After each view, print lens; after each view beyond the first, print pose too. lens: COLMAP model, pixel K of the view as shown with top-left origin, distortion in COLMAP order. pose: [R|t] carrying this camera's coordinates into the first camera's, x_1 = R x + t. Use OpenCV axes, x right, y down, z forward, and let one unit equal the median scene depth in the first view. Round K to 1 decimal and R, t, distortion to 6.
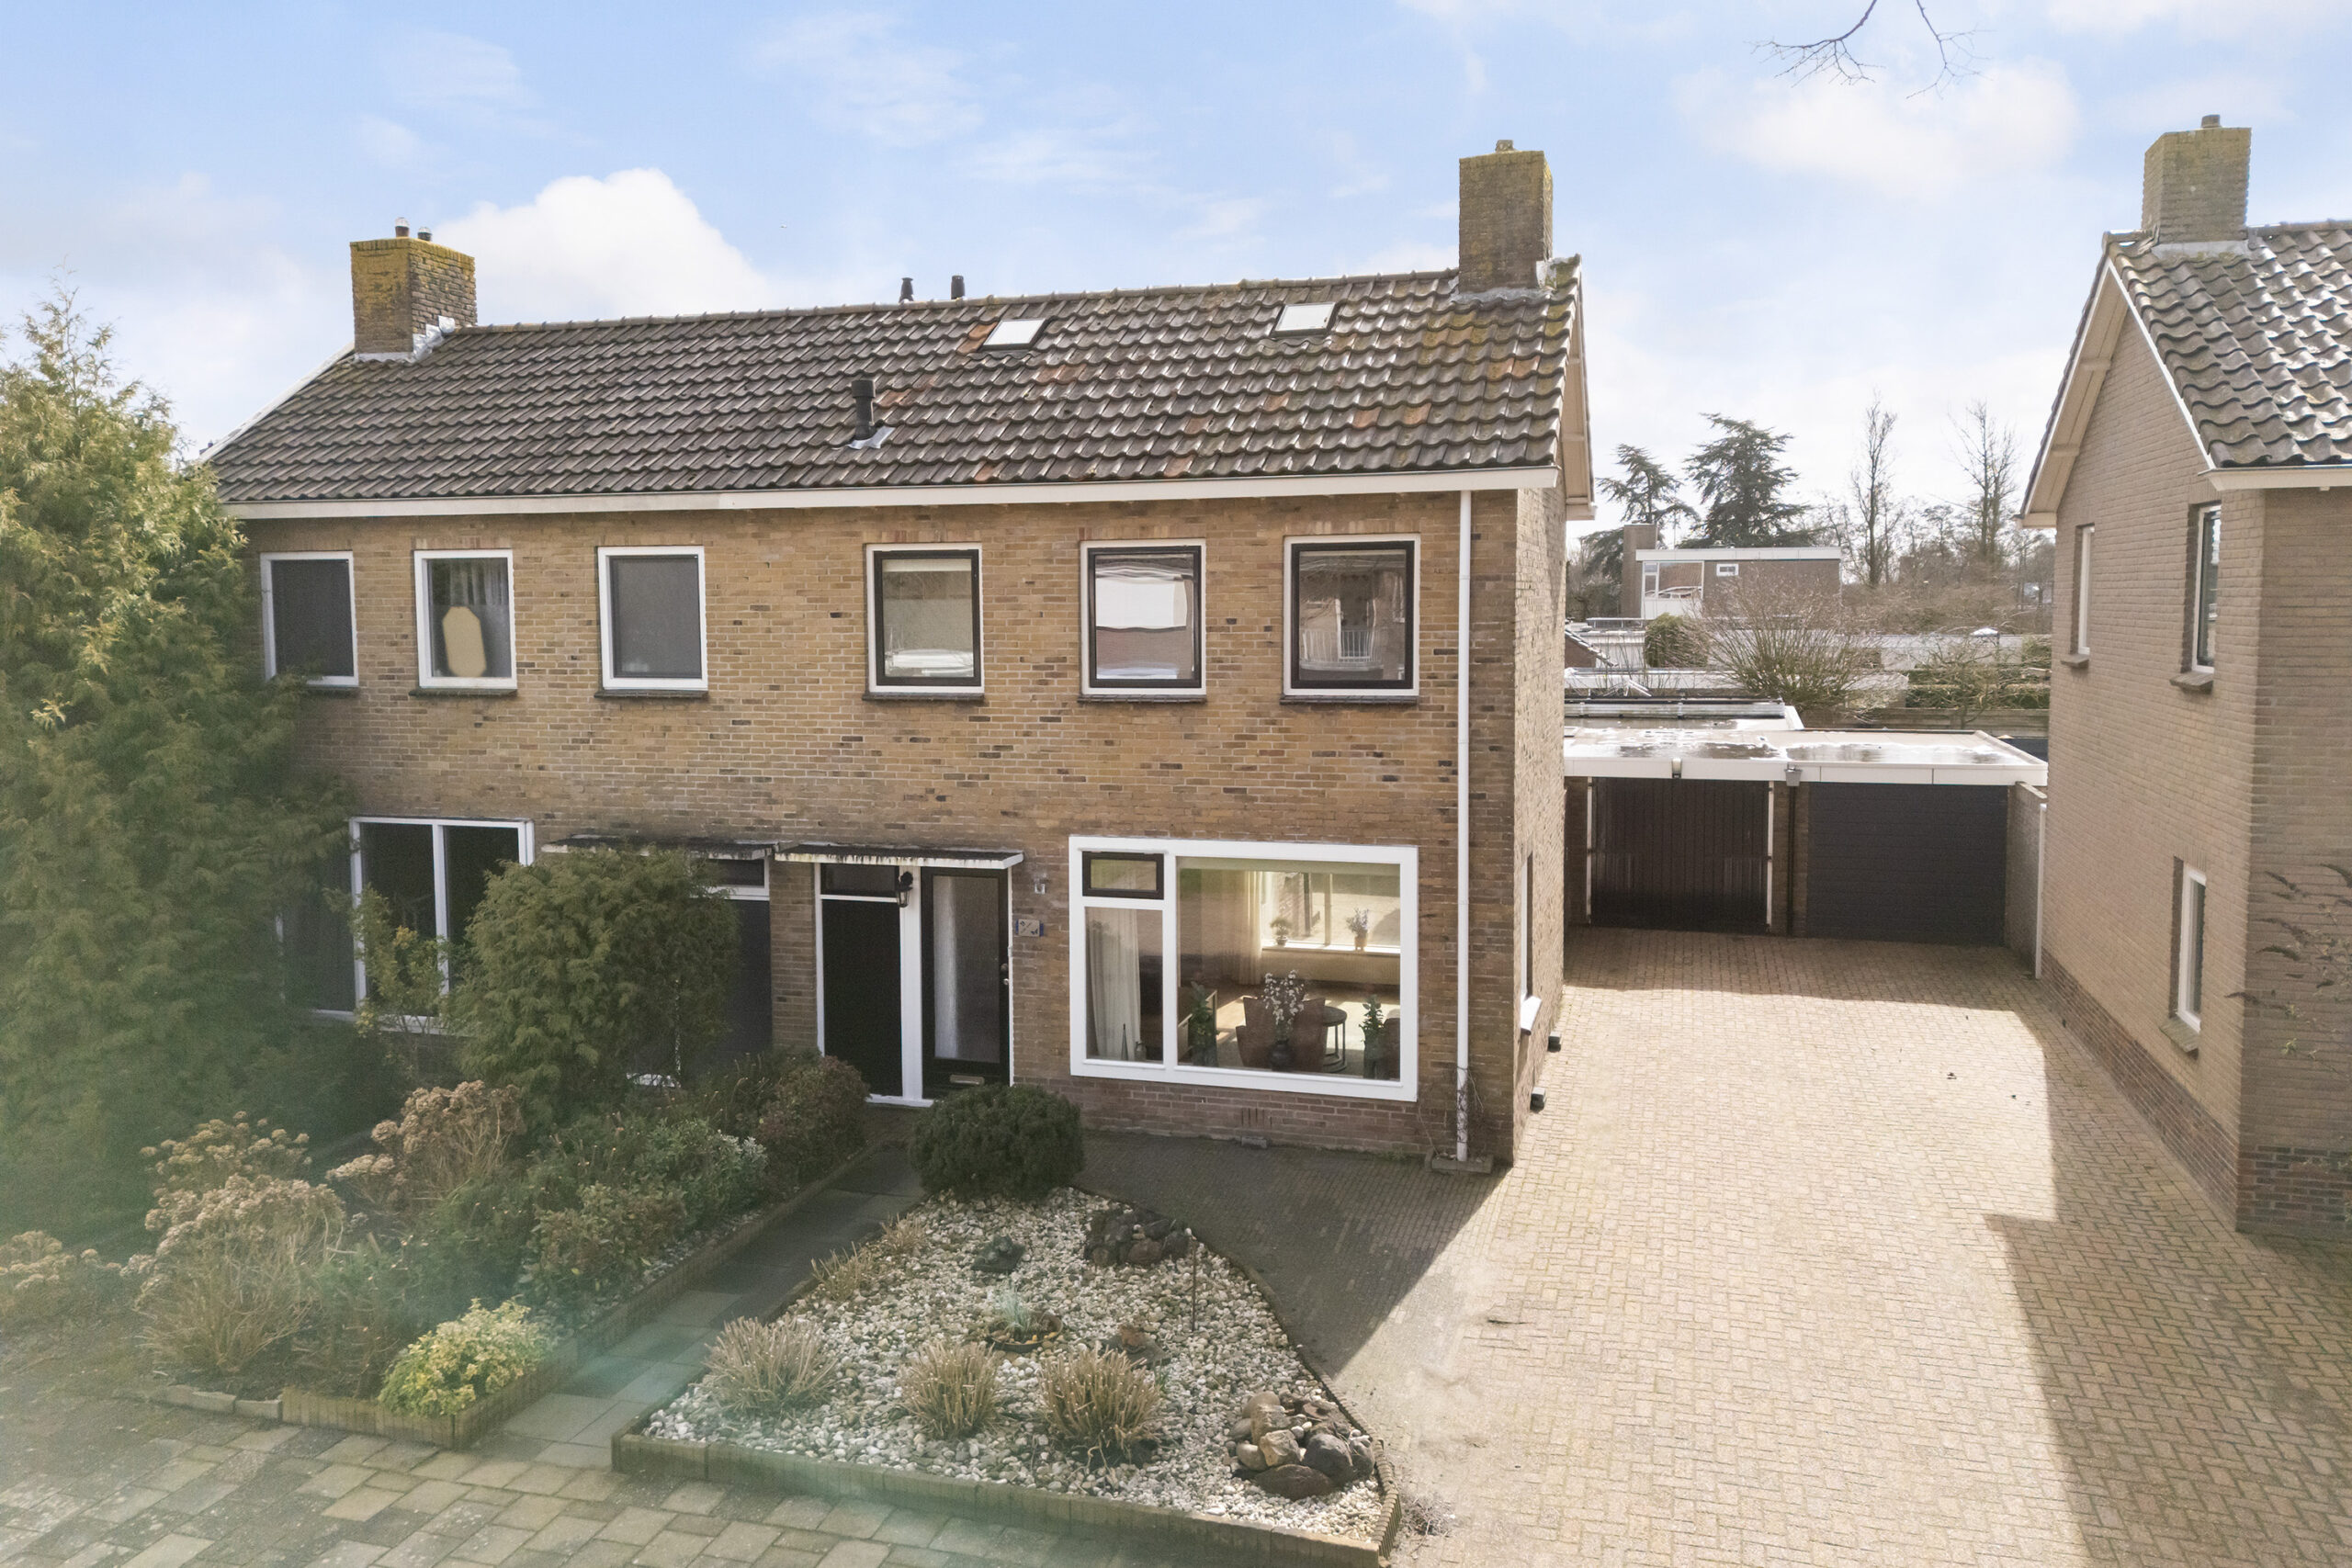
lens RADIAL K [[1726.3, 0, 1178.7], [0, 1726.3, 732.4], [0, 0, 1]] dist [0.102926, -0.101234]
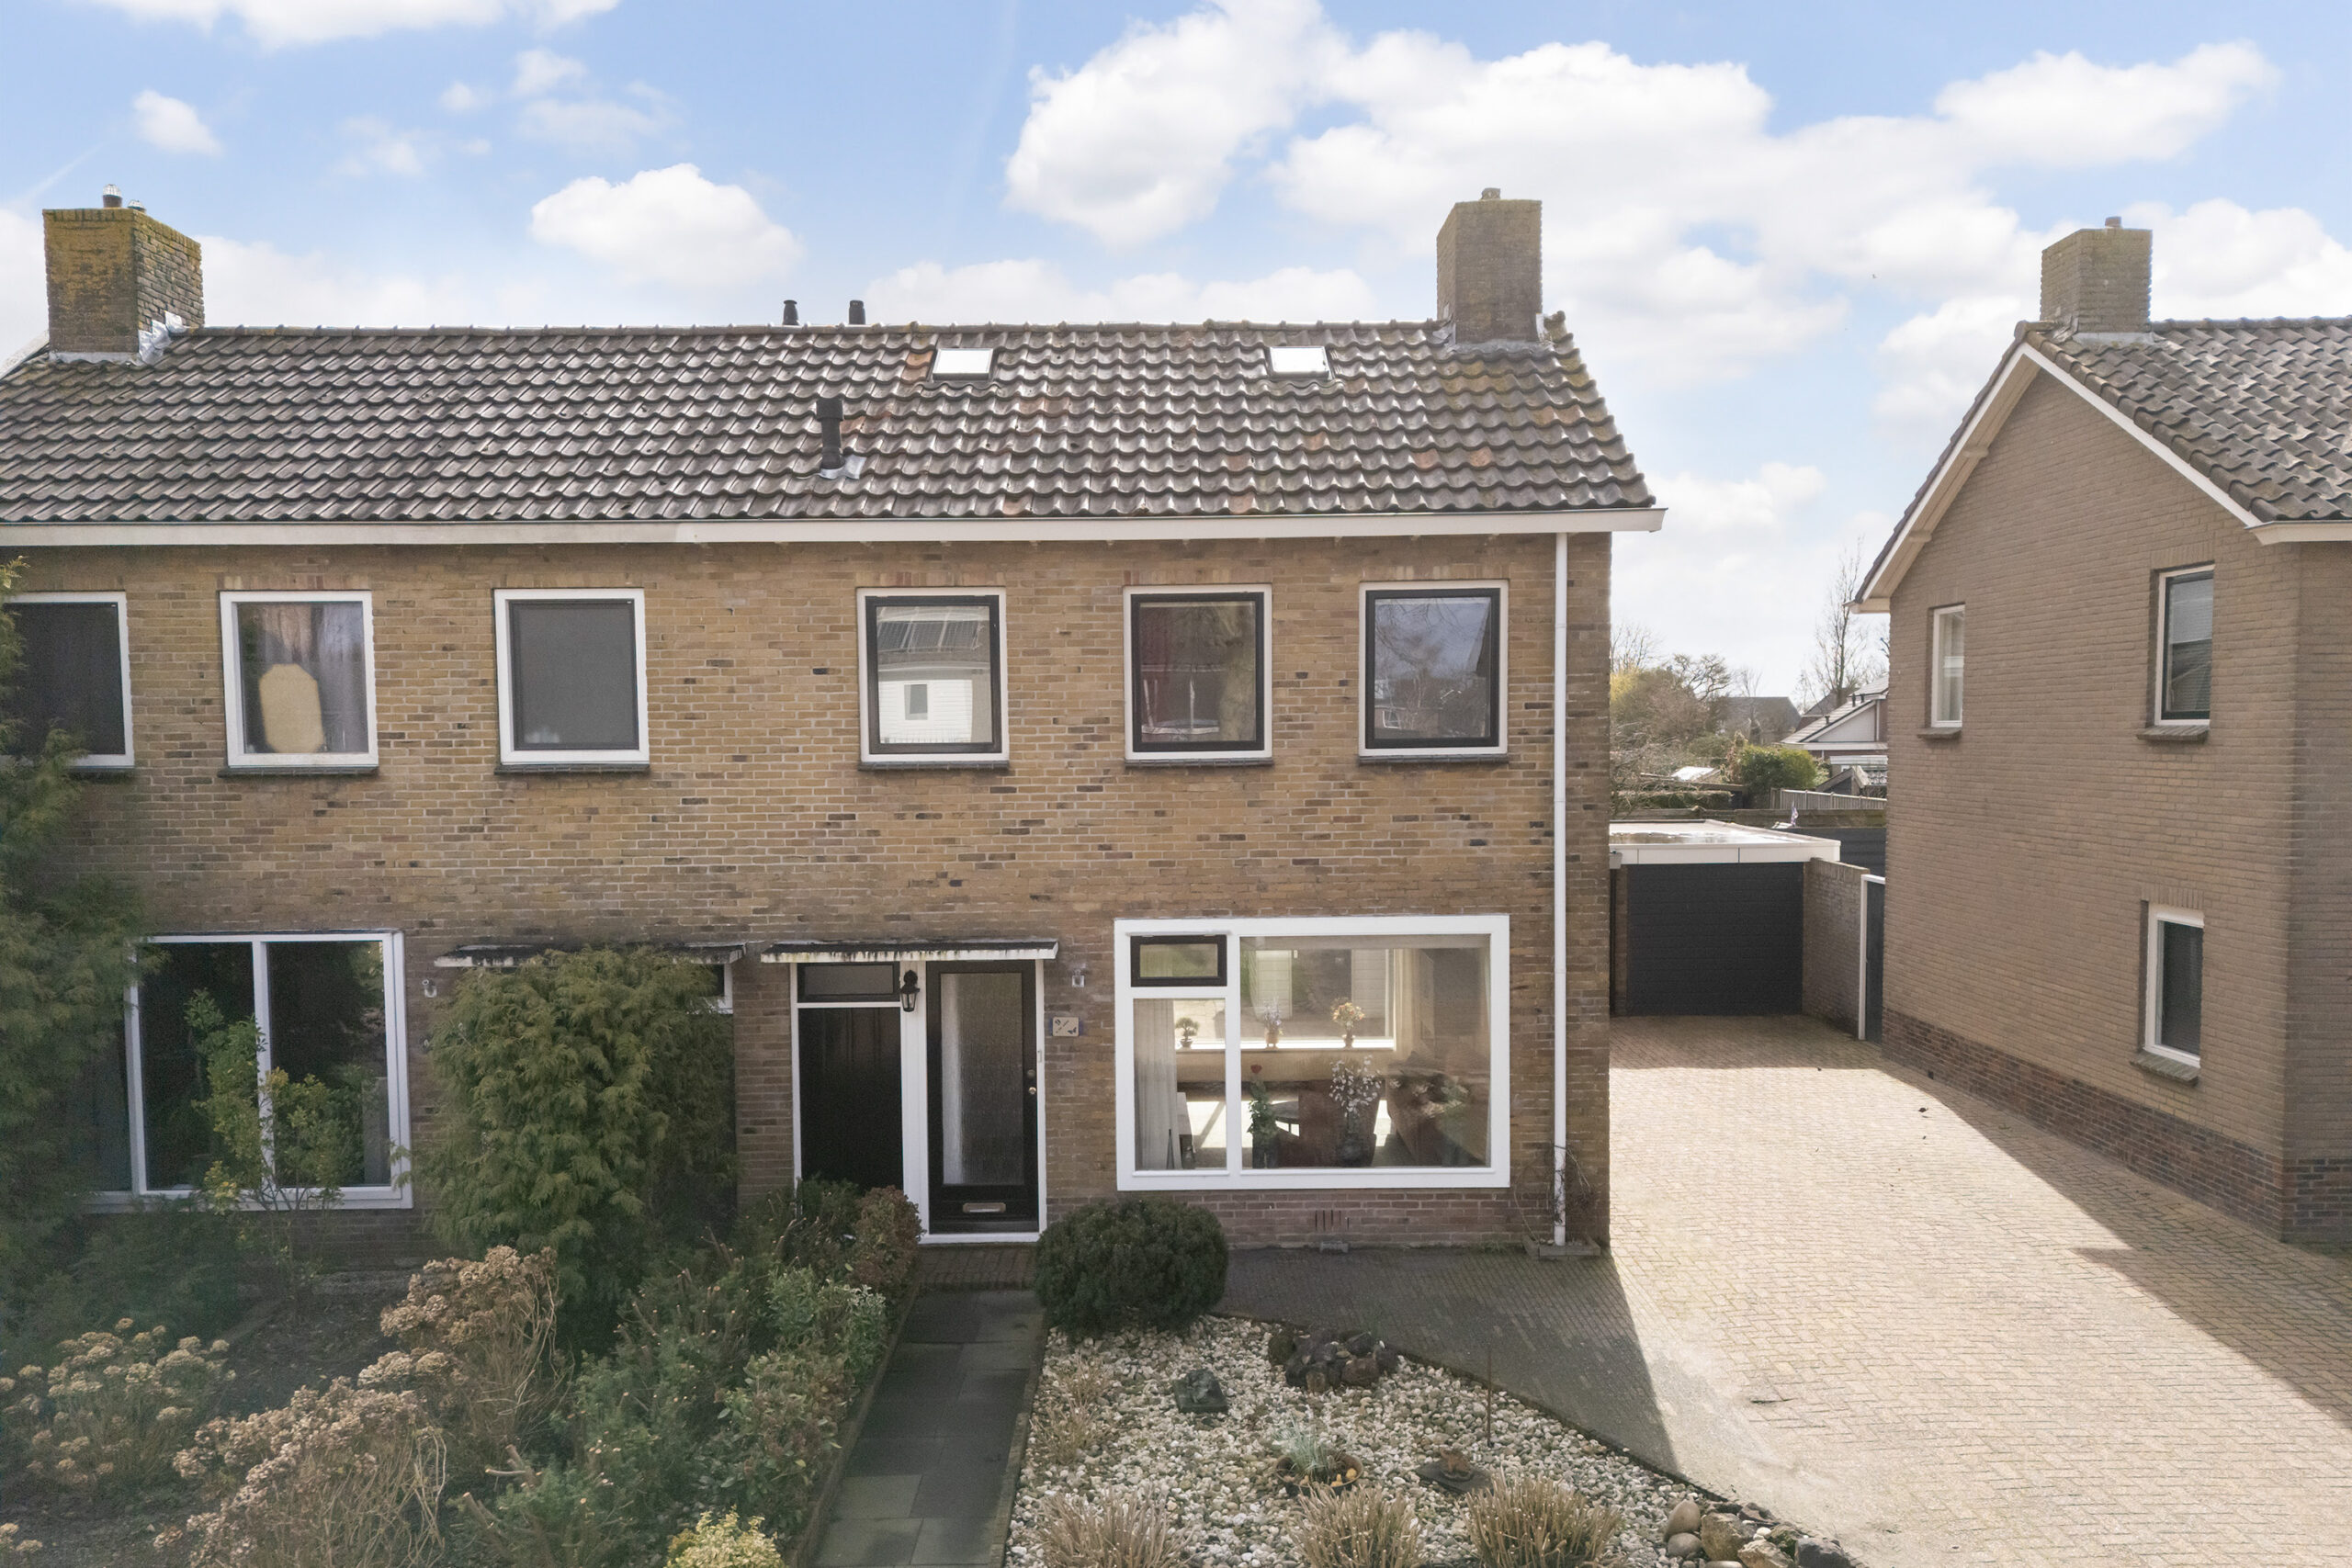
lens RADIAL K [[1724.4, 0, 1178.0], [0, 1724.4, 842.8], [0, 0, 1]] dist [0.087906, -0.074447]
pose [[0.957299, -0.021113, 0.288328, -0.286314], [0.025733, 0.999594, -0.012243, 0.032220], [-0.287952, 0.019140, 0.957454, 0.144545]]
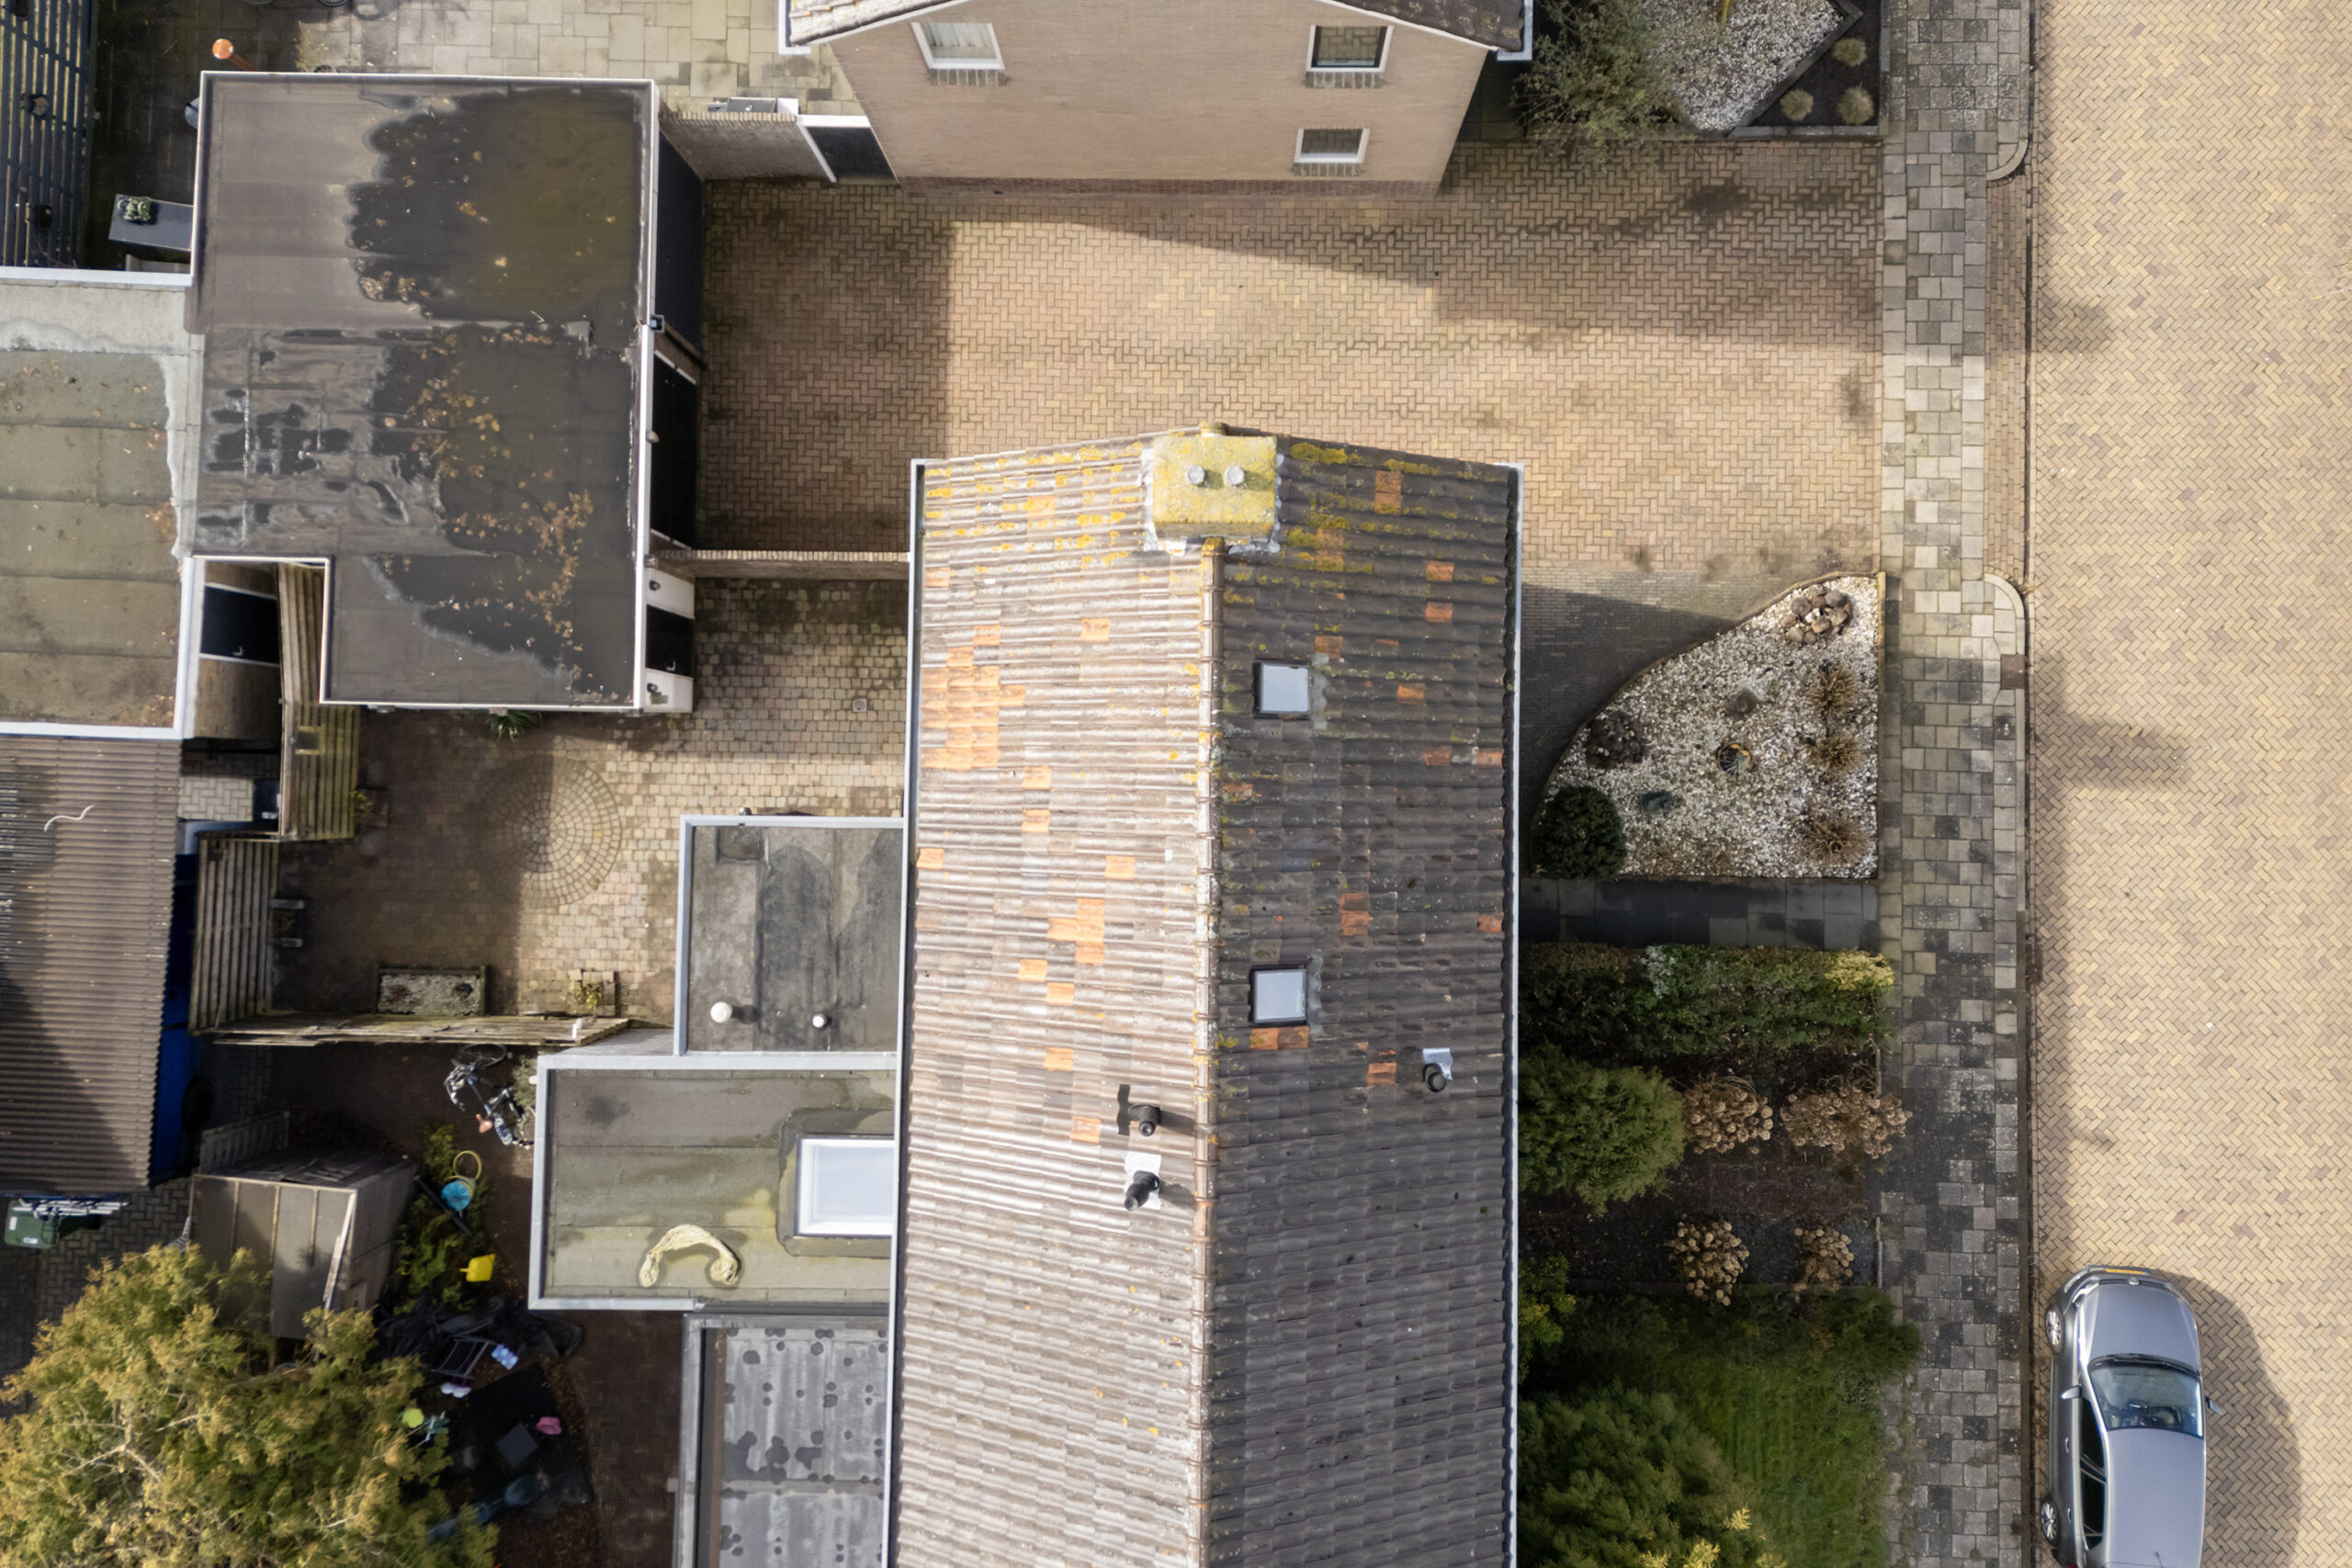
lens RADIAL K [[1726.3, 0, 1178.7], [0, 1726.3, 732.4], [0, 0, 1]] dist [0.102926, -0.101234]
pose [[-0.266227, -0.962826, 0.045707, 0.021461], [0.105378, 0.018062, 0.994268, -1.375646], [-0.958133, 0.269518, 0.096652, 1.052126]]
